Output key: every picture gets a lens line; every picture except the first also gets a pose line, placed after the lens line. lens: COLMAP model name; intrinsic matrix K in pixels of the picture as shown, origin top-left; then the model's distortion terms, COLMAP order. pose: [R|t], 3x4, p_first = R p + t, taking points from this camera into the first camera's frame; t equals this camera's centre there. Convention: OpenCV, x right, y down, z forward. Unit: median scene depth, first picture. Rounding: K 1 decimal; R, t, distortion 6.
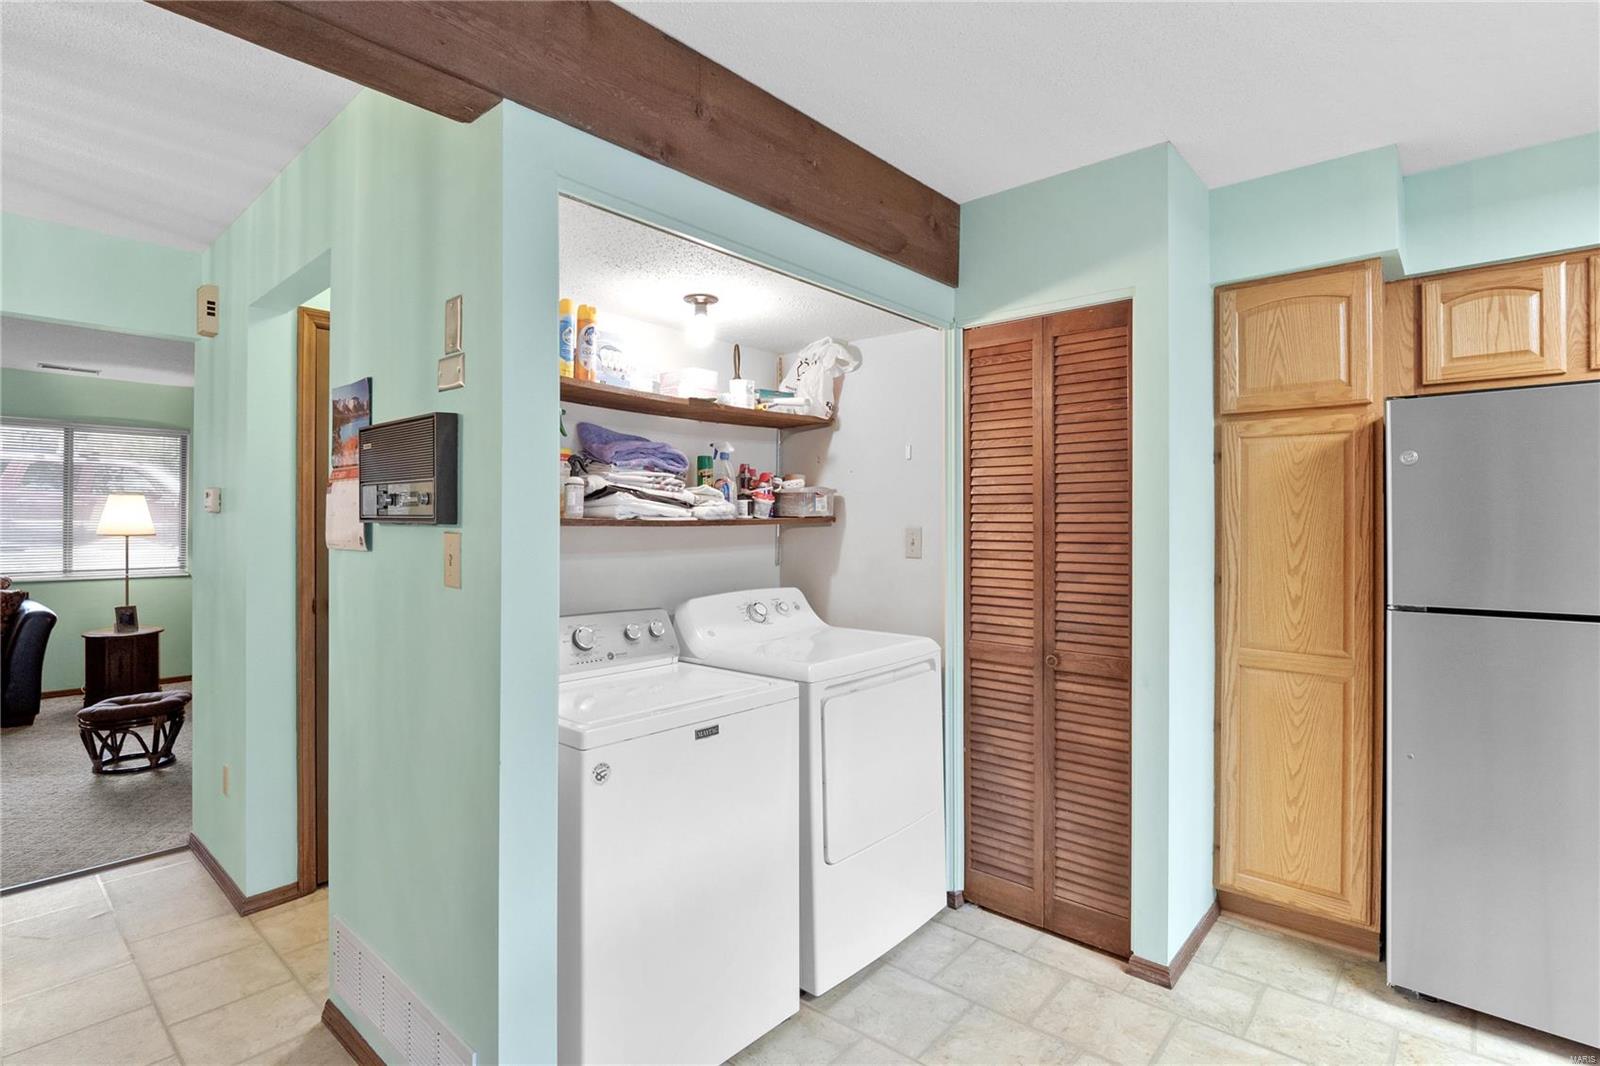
lens RADIAL K [[761.9, 0, 809.8], [0, 761.9, 520.2], [0, 0, 1]] dist [-0.000443, -0.003391]
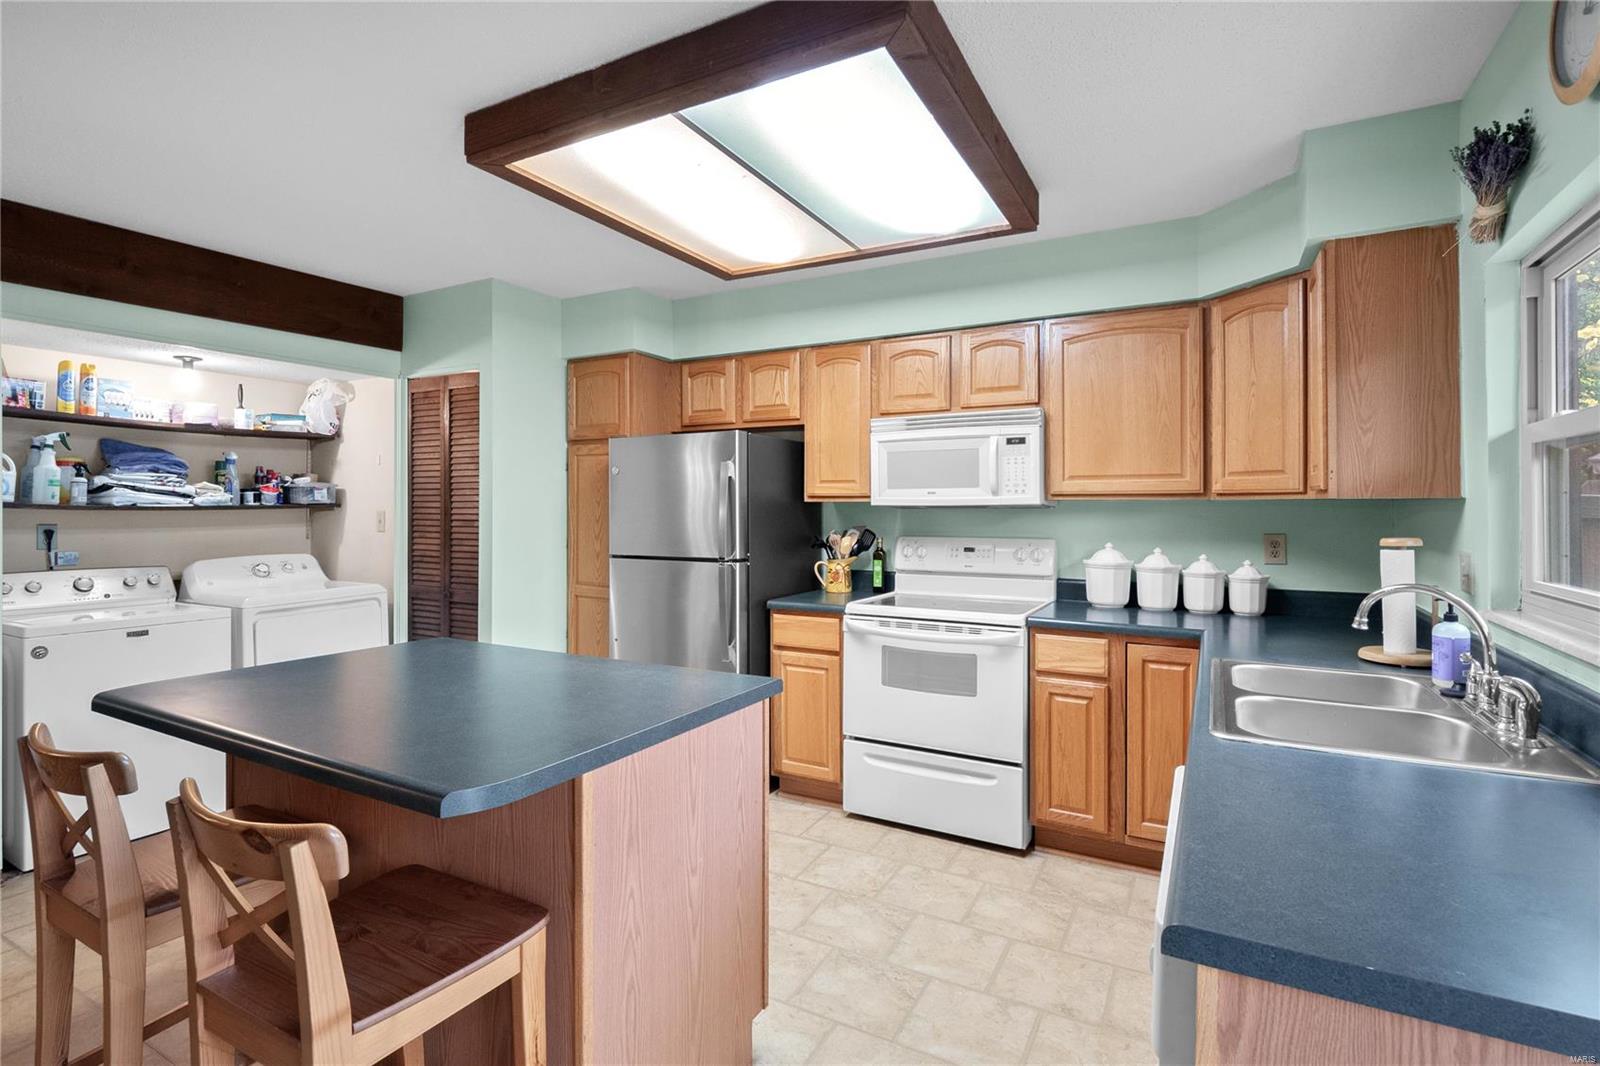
lens RADIAL K [[761.9, 0, 799.9], [0, 761.9, 509.5], [0, 0, 1]] dist [-0.000443, -0.003391]
pose [[0.977858, -0.001146, 0.209268, 0.682443], [-0.000274, 0.999977, 0.006756, -0.003929], [-0.209271, -0.006663, 0.977835, -0.675570]]
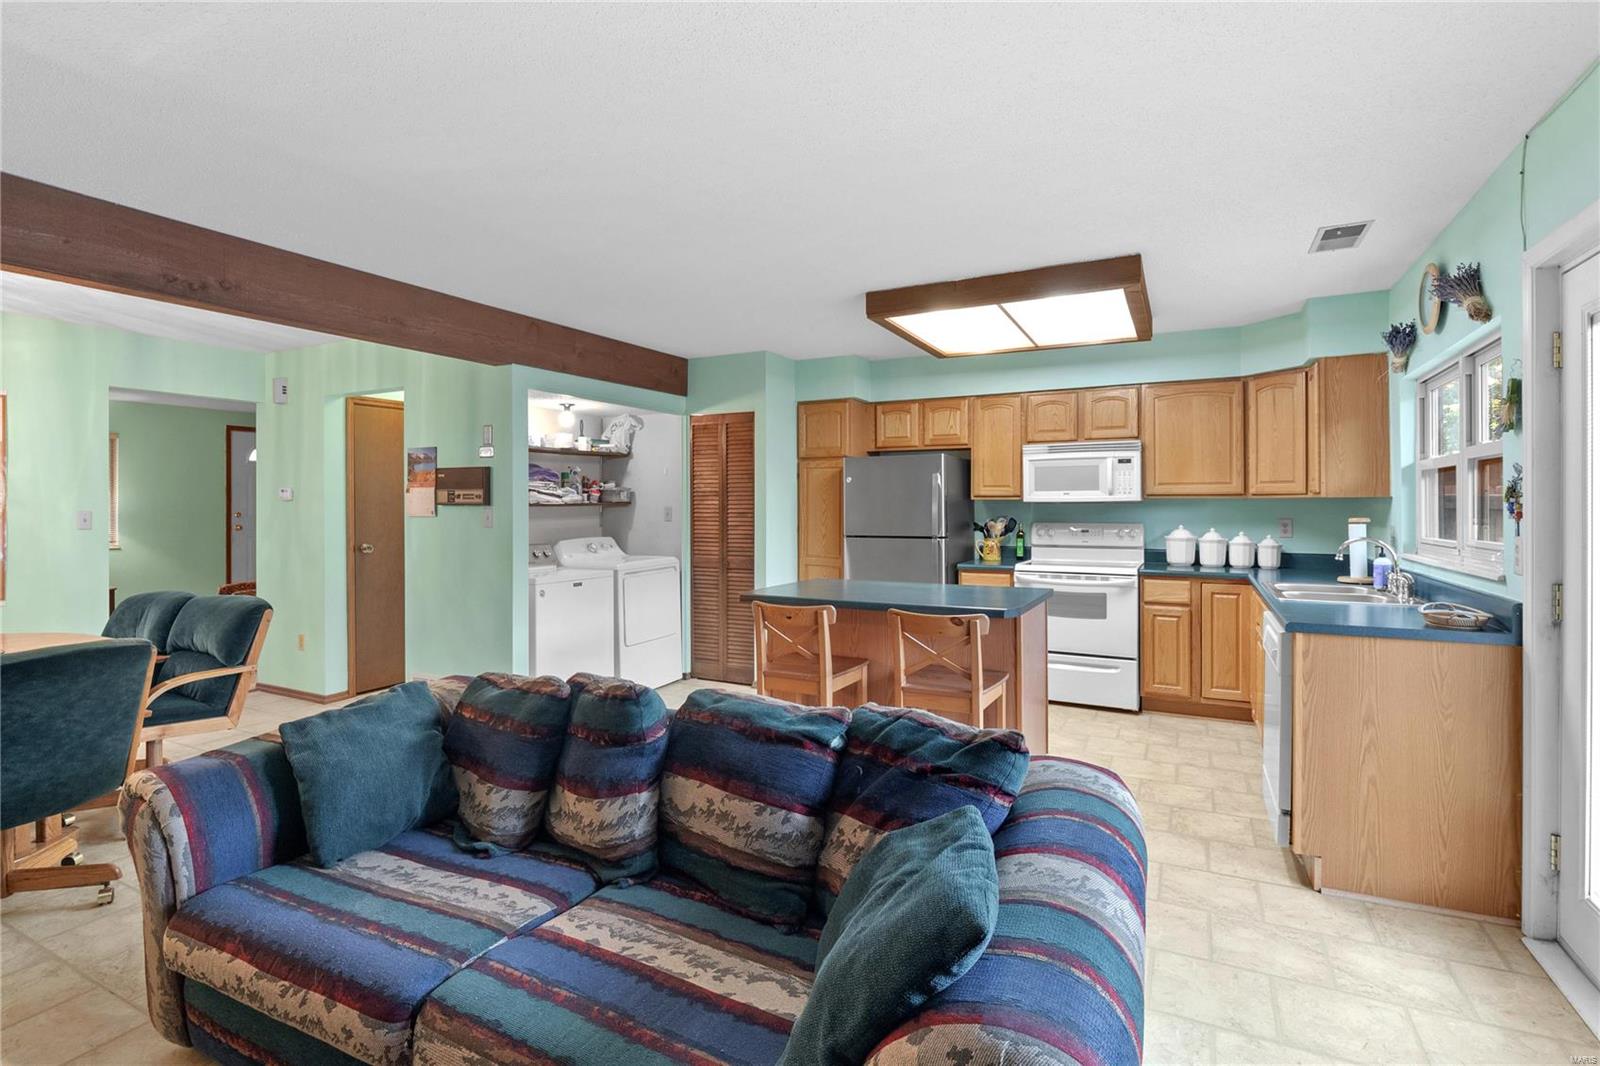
lens RADIAL K [[761.9, 0, 801.8], [0, 761.9, 506.6], [0, 0, 1]] dist [-0.000443, -0.003391]
pose [[0.971826, -0.003641, 0.235672, -0.002069], [0.002221, 0.999978, 0.006289, -0.003999], [-0.235690, -0.005588, 0.971812, -1.266156]]
